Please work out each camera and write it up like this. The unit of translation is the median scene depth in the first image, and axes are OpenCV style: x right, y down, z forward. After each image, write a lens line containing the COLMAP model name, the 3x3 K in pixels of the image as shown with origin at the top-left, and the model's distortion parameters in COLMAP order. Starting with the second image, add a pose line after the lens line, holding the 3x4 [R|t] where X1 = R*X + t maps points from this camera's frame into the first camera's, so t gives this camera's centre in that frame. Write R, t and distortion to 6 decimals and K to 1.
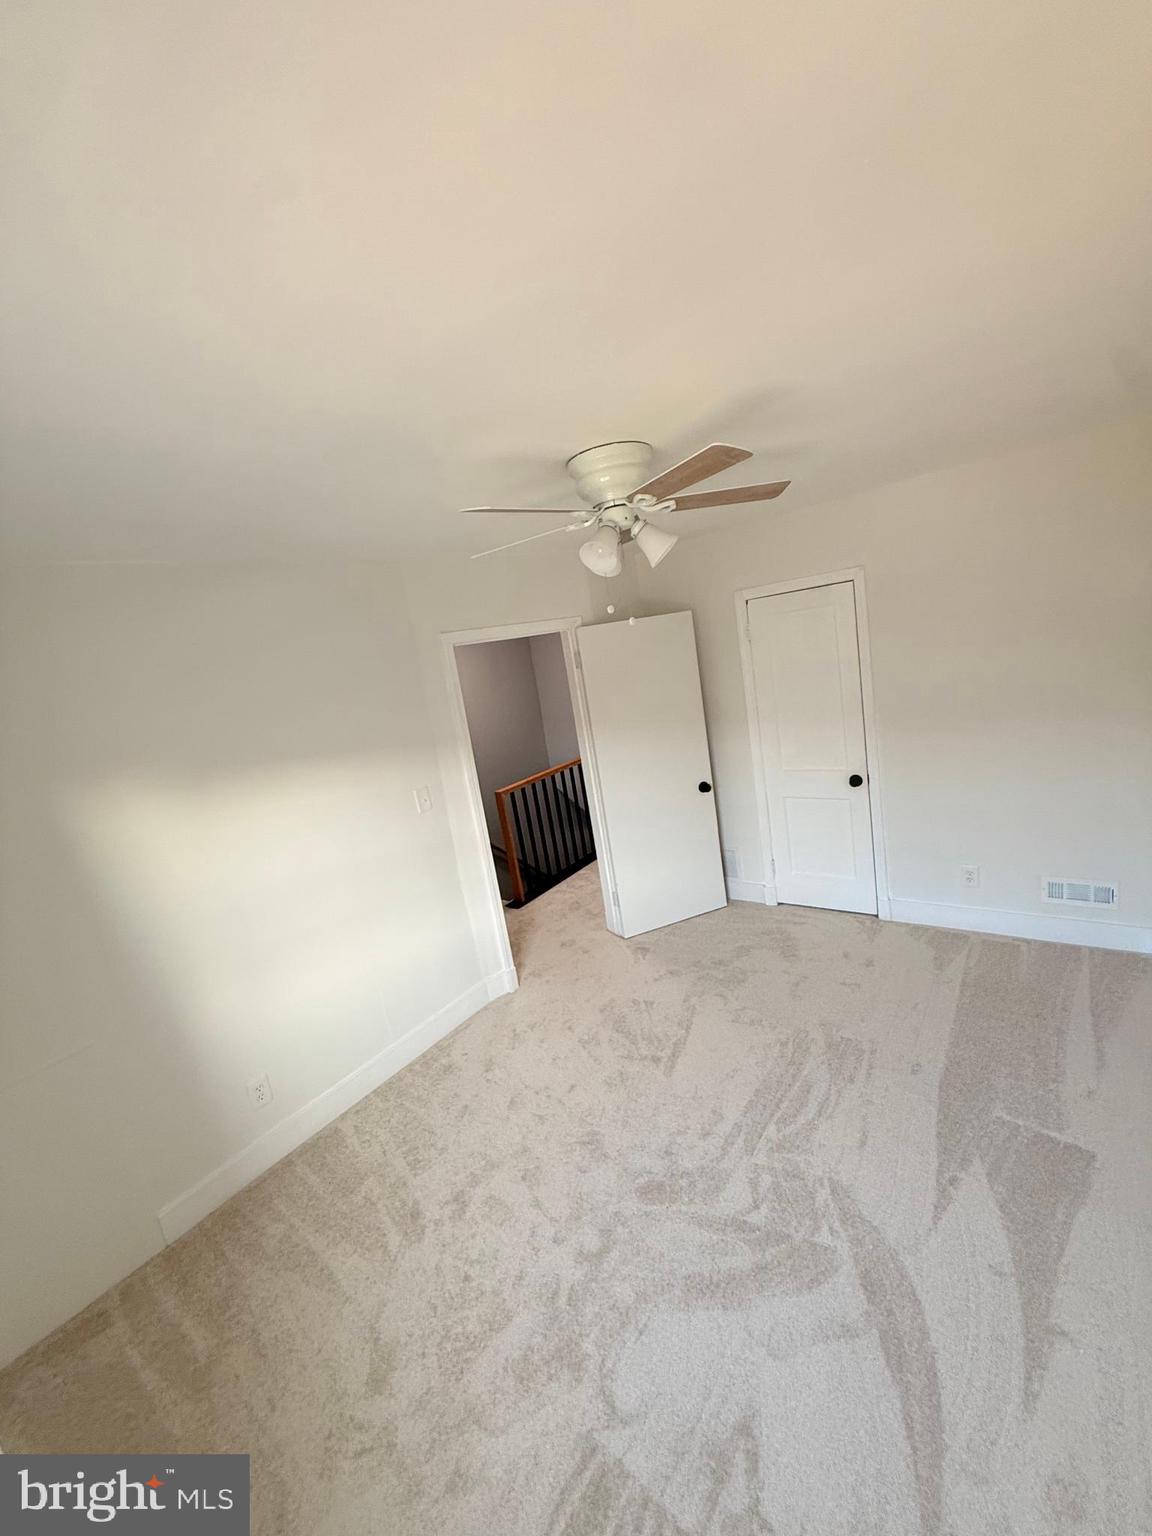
lens RADIAL K [[606.3, 0, 572.8], [0, 606.3, 764.9], [0, 0, 1]] dist [0.000055, 0.000192]
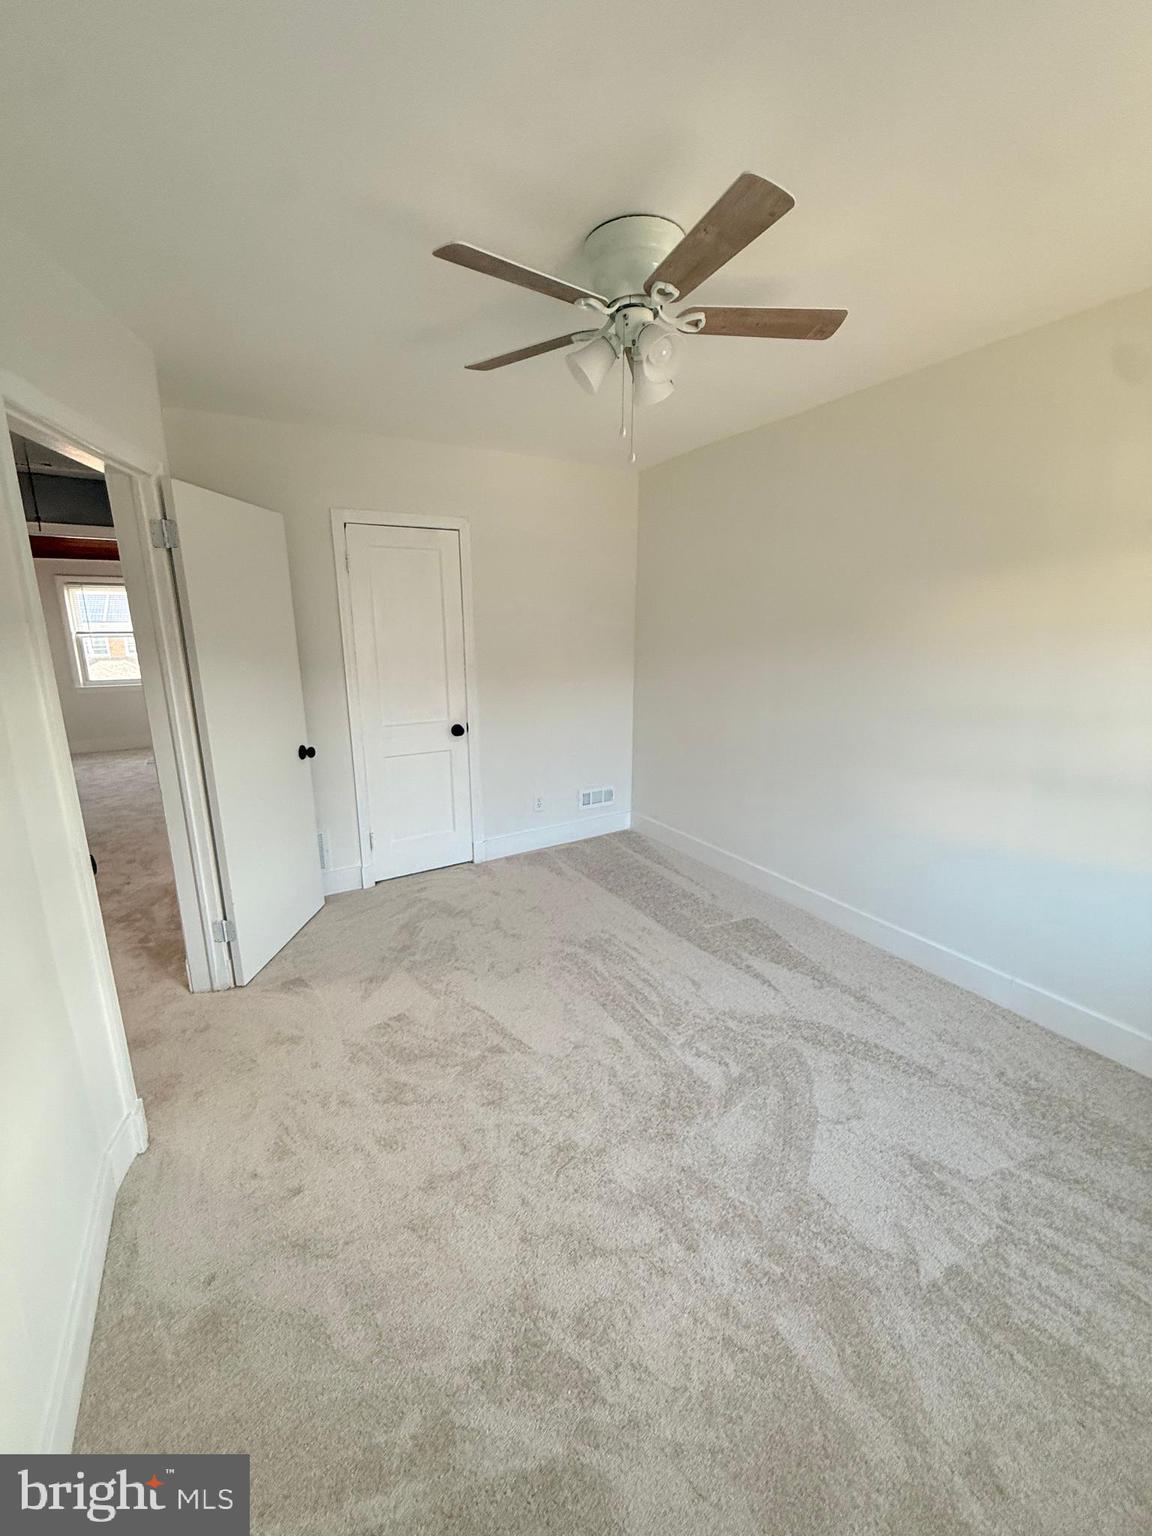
lens RADIAL K [[606.3, 0, 572.8], [0, 606.3, 767.1], [0, 0, 1]] dist [0.000055, 0.000192]
pose [[0.377618, -0.064764, 0.923694, -0.545596], [0.126052, 0.991860, 0.018012, 0.125546], [-0.917342, 0.109632, 0.382707, 0.585373]]
